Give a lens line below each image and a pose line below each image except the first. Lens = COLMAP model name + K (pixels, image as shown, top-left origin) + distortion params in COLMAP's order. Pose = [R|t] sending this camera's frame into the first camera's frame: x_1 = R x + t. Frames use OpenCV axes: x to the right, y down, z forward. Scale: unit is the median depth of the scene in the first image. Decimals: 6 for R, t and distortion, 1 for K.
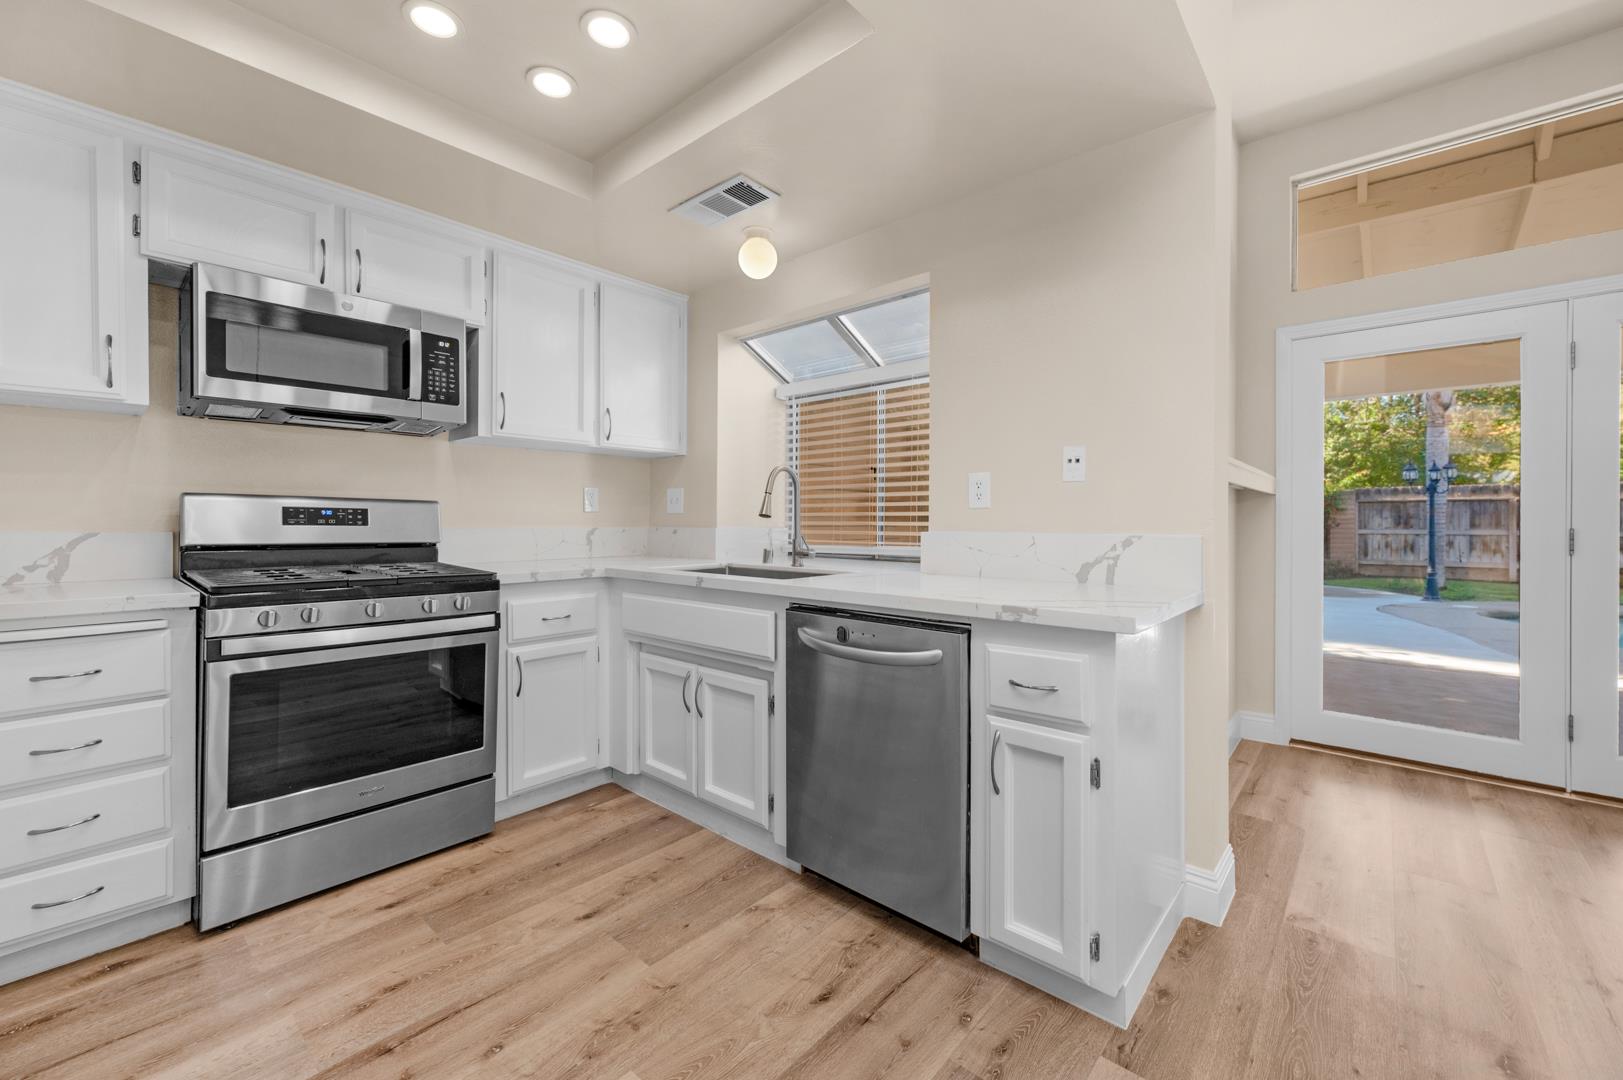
lens RADIAL K [[683.8, 0, 822.0], [0, 683.8, 528.2], [0, 0, 1]] dist [0.011106, -0.002088]
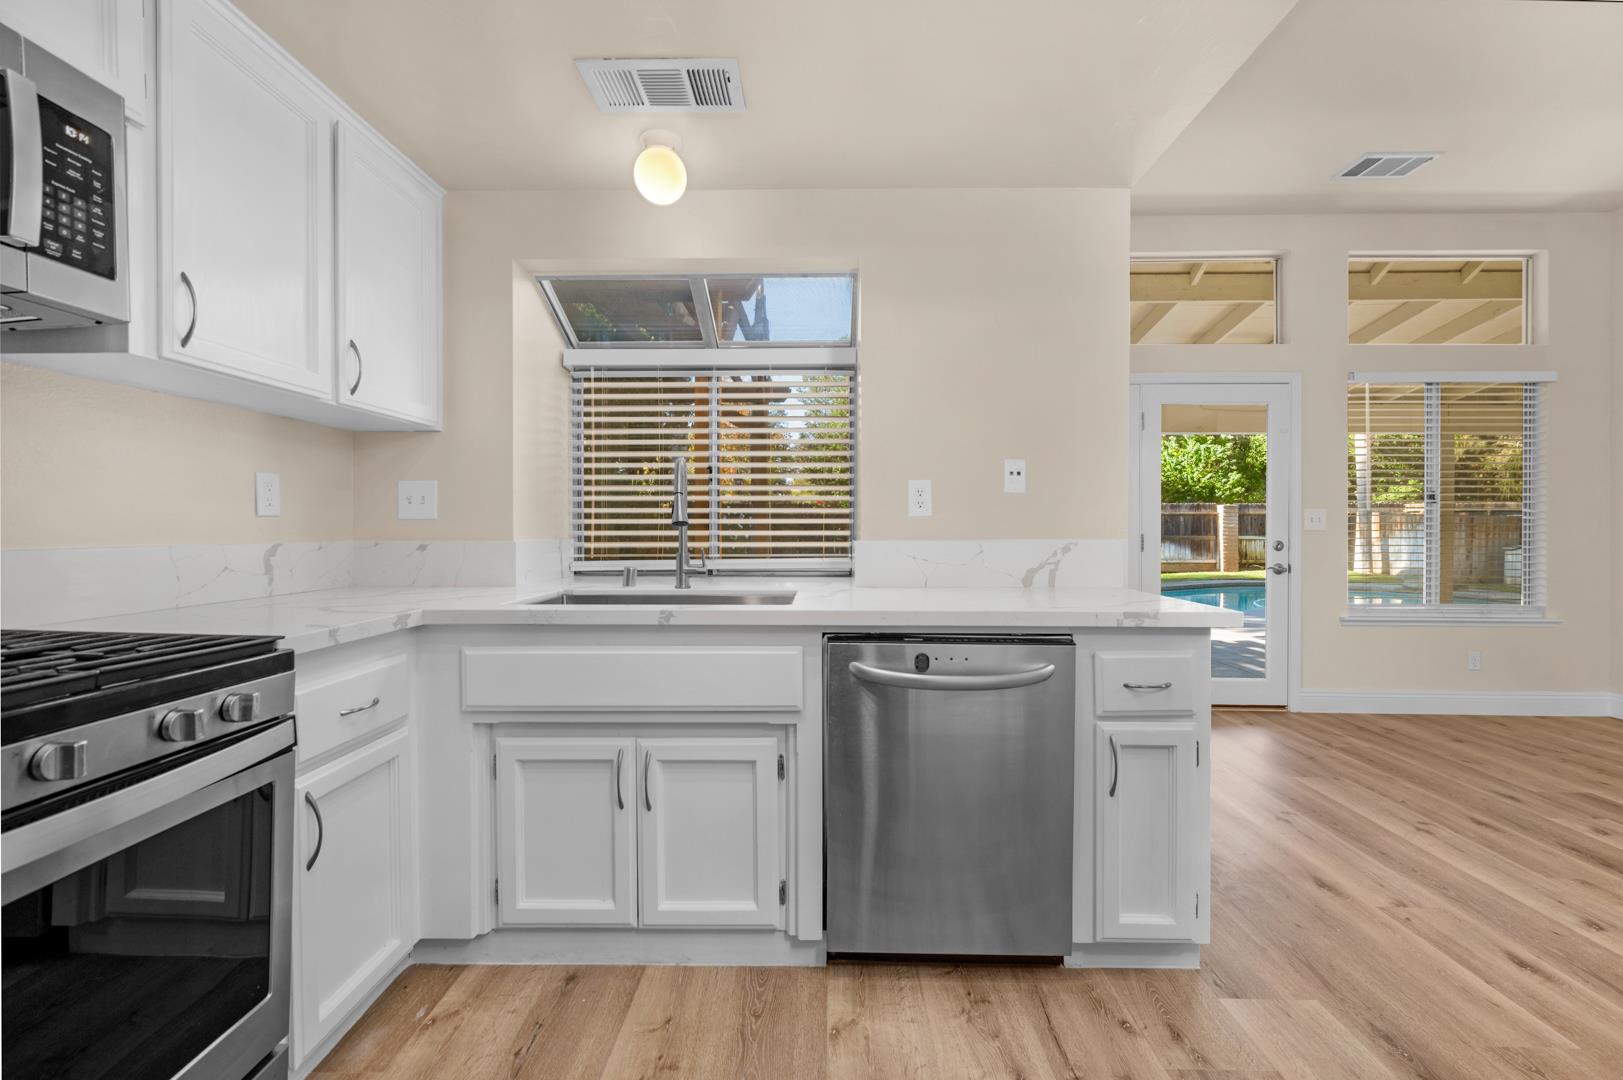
lens RADIAL K [[683.8, 0, 848.5], [0, 683.8, 540.5], [0, 0, 1]] dist [0.011106, -0.002088]
pose [[0.743649, -0.013572, 0.668432, -0.488508], [0.008716, 0.999906, 0.010606, -0.006671], [-0.668513, -0.002061, 0.743698, 0.339022]]
